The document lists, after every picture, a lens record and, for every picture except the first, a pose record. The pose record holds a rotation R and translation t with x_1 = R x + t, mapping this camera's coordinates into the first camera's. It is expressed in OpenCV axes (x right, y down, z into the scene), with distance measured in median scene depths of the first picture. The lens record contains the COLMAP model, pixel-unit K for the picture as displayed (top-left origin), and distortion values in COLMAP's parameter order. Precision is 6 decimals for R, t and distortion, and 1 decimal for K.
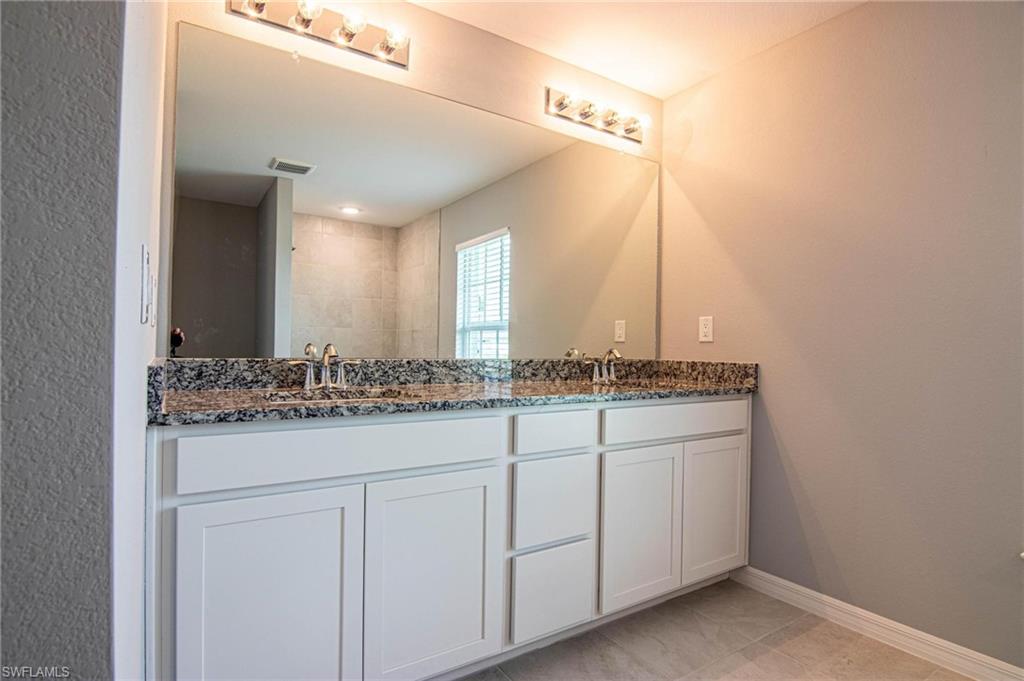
lens RADIAL K [[521.1, 0, 508.0], [0, 521.1, 343.5], [0, 0, 1]] dist [-0.000416, -0.016864]
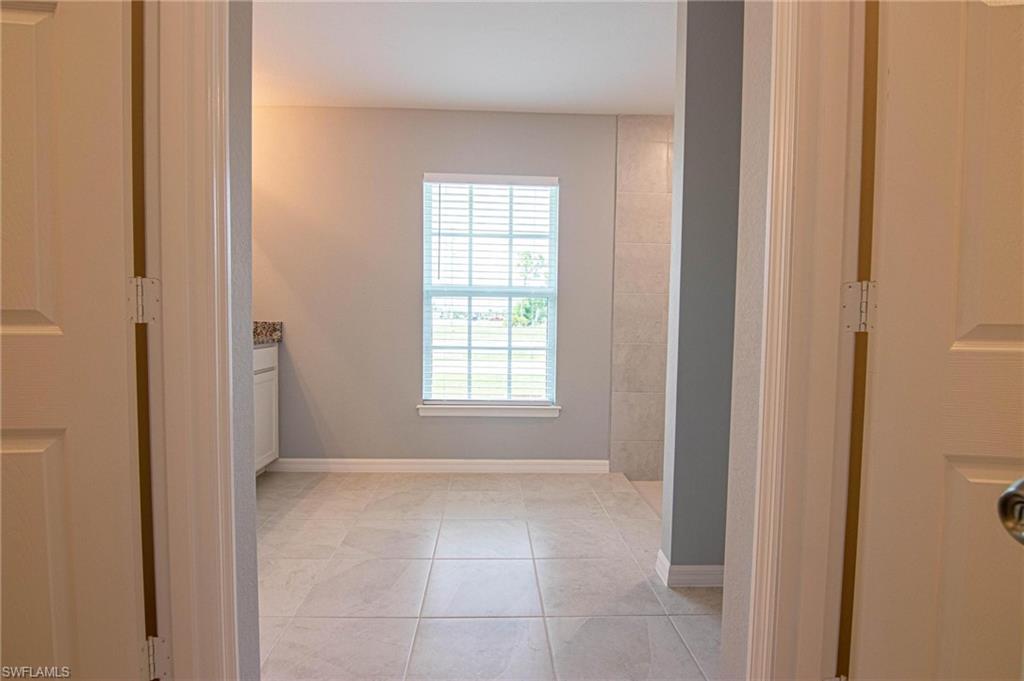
lens RADIAL K [[521.1, 0, 508.0], [0, 521.1, 343.5], [0, 0, 1]] dist [-0.000416, -0.016864]
pose [[0.516097, -0.049445, 0.855102, -0.462106], [-0.017173, 0.997534, 0.068045, -0.011586], [-0.856358, -0.049803, 0.513976, -0.312820]]
